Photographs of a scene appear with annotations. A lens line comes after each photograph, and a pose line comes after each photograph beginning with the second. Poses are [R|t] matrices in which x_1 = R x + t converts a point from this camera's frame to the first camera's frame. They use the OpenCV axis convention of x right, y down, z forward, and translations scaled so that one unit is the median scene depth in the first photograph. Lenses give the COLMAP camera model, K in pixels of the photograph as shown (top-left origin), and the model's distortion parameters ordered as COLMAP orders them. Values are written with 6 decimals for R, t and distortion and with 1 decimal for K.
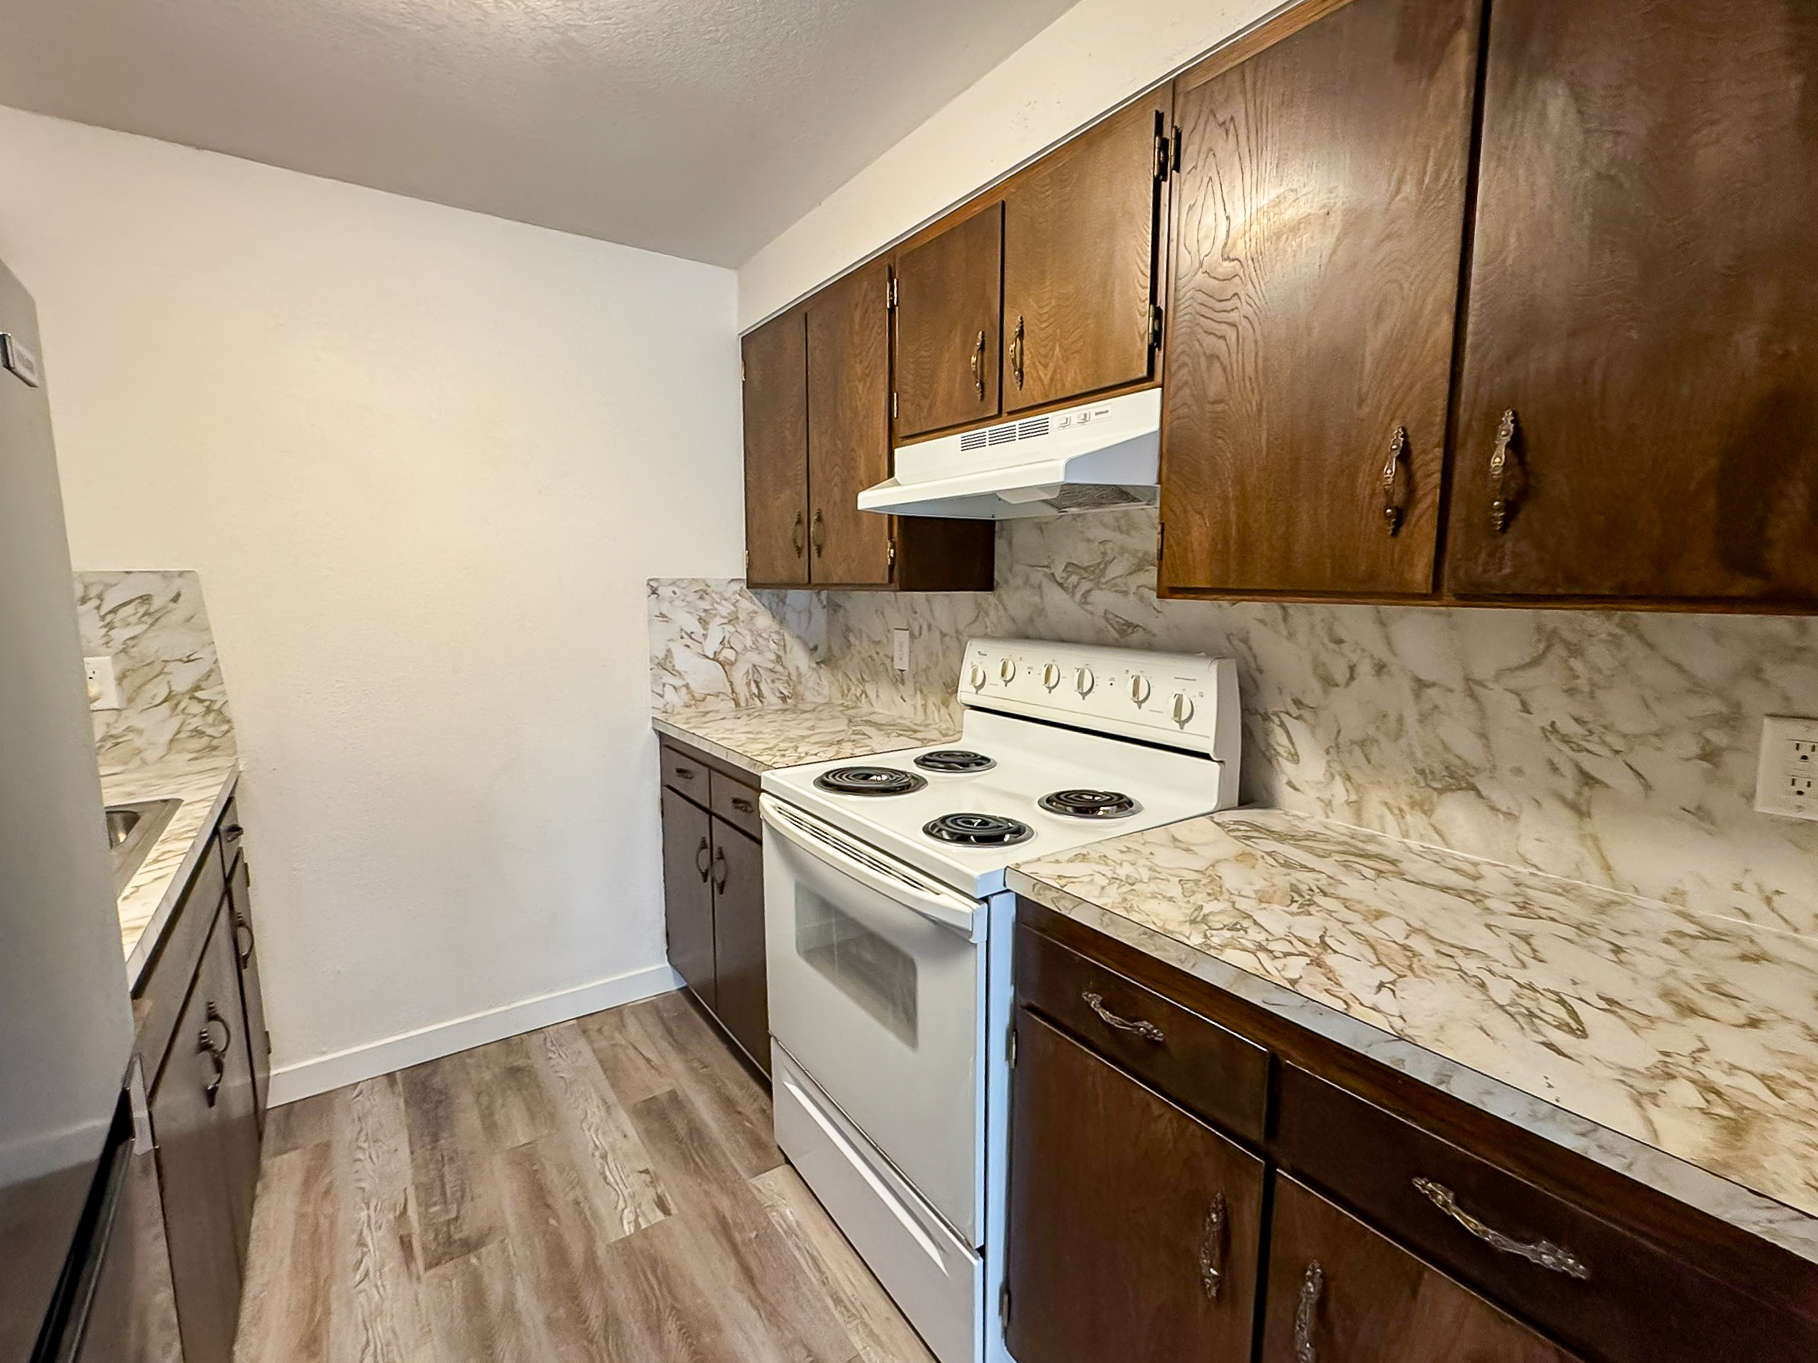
lens RADIAL K [[813.9, 0, 912.2], [0, 813.9, 681.8], [0, 0, 1]] dist [-0.005191, -0.000592]
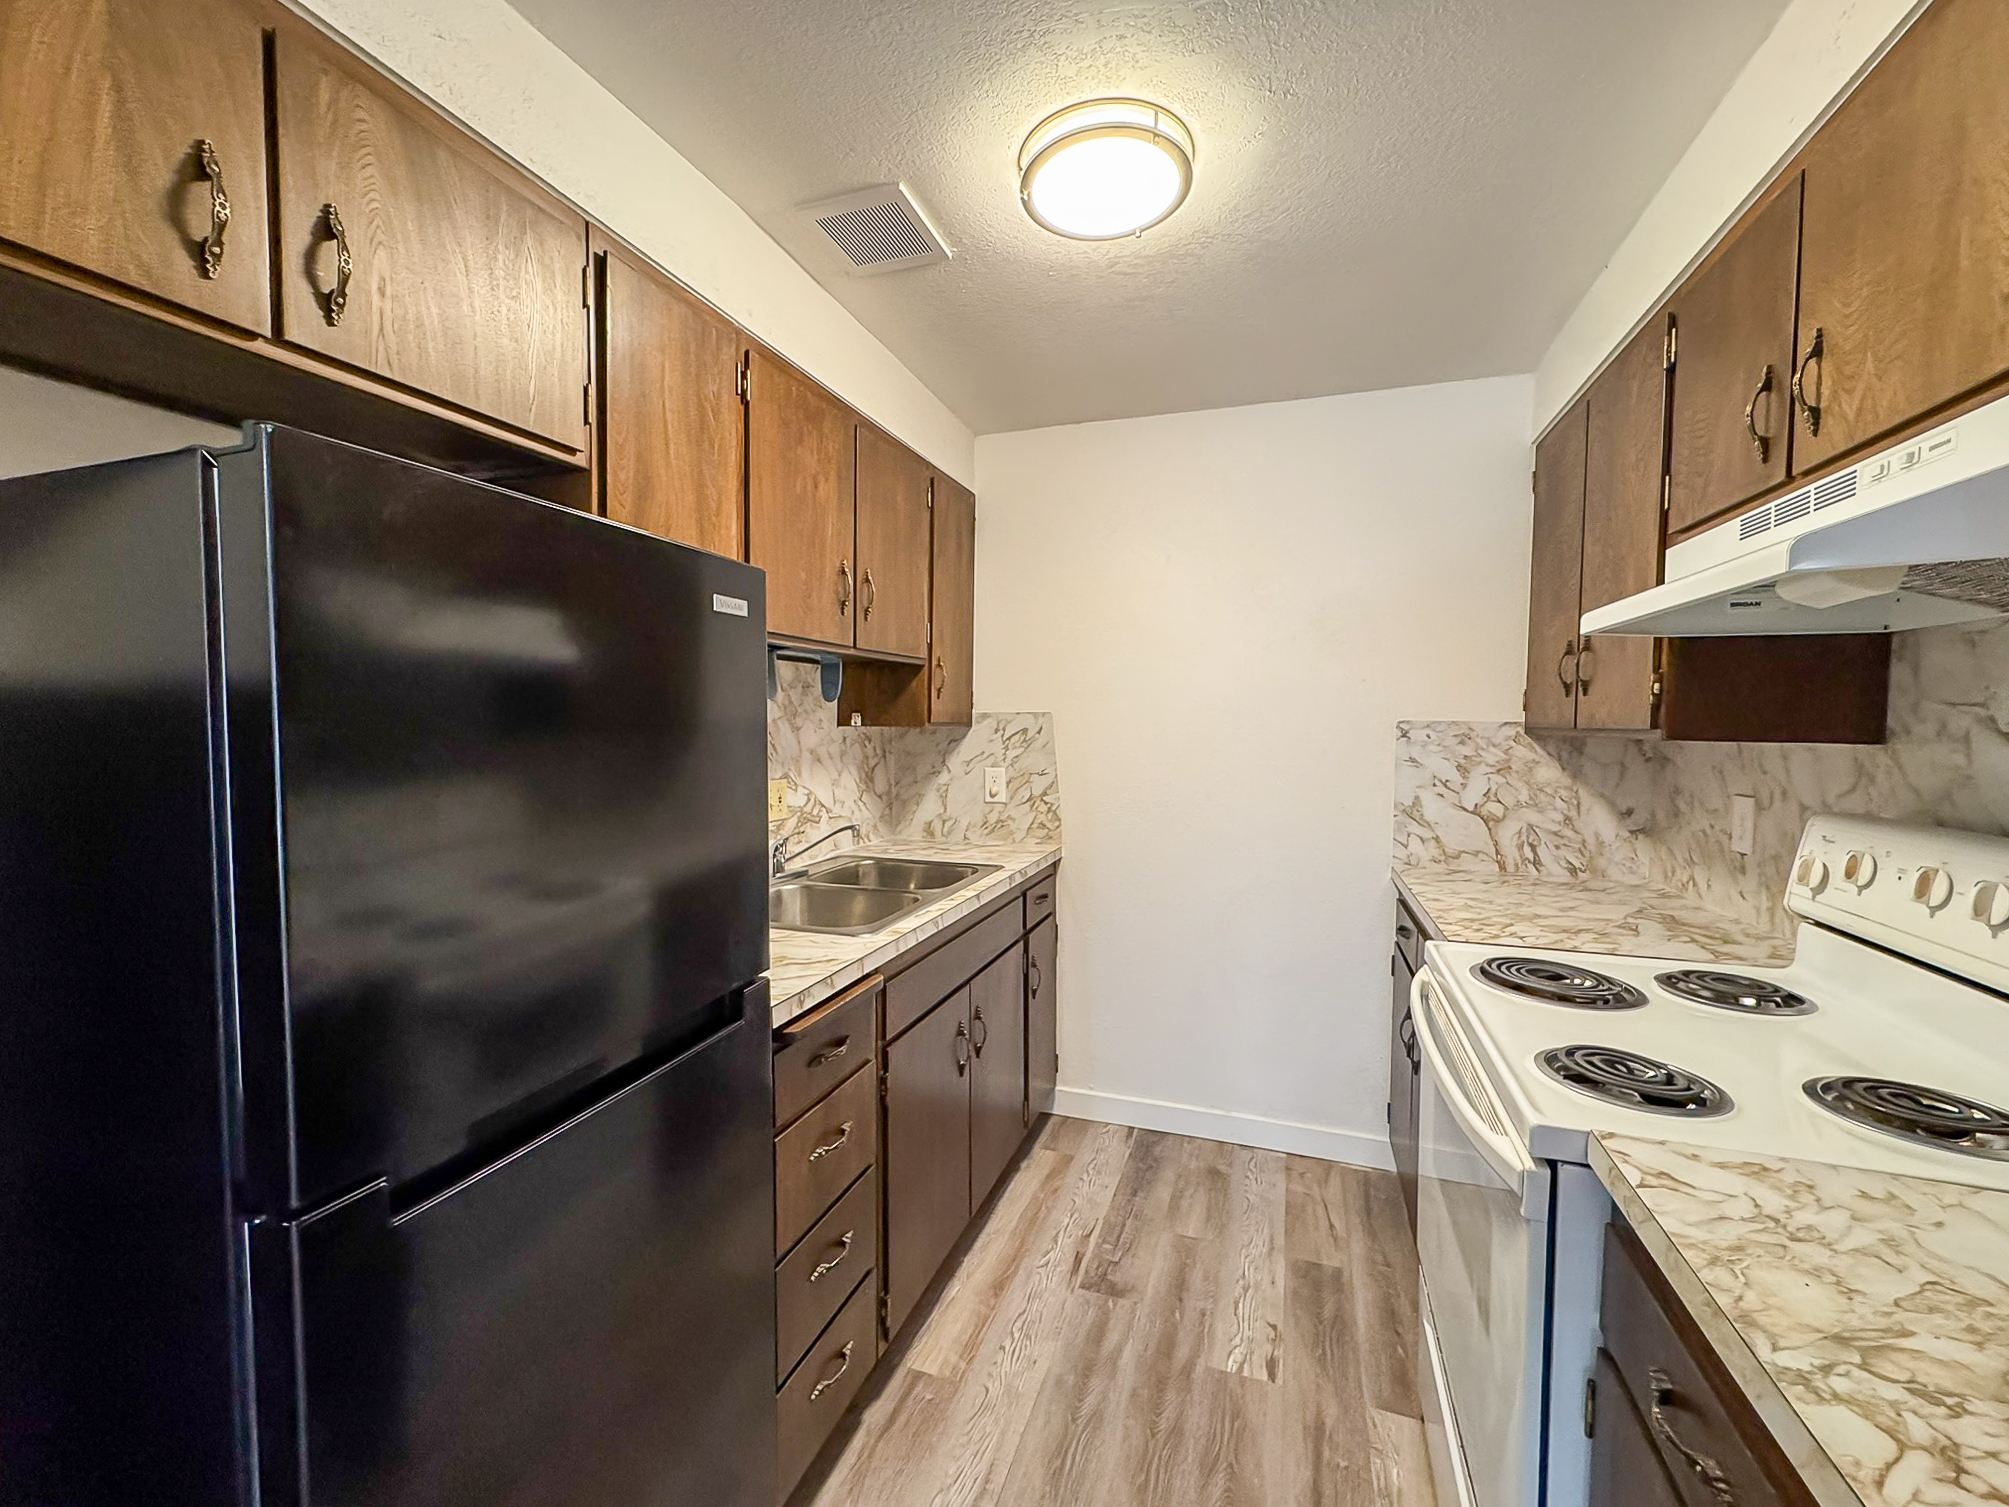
lens RADIAL K [[817.3, 0, 1006.2], [0, 817.3, 754.2], [0, 0, 1]] dist [-0.003178, 0.000014]
pose [[0.584068, 0.040677, -0.810685, 0.243190], [-0.111185, 0.993339, -0.030263, -0.010605], [0.804054, 0.107812, 0.584700, 0.098671]]
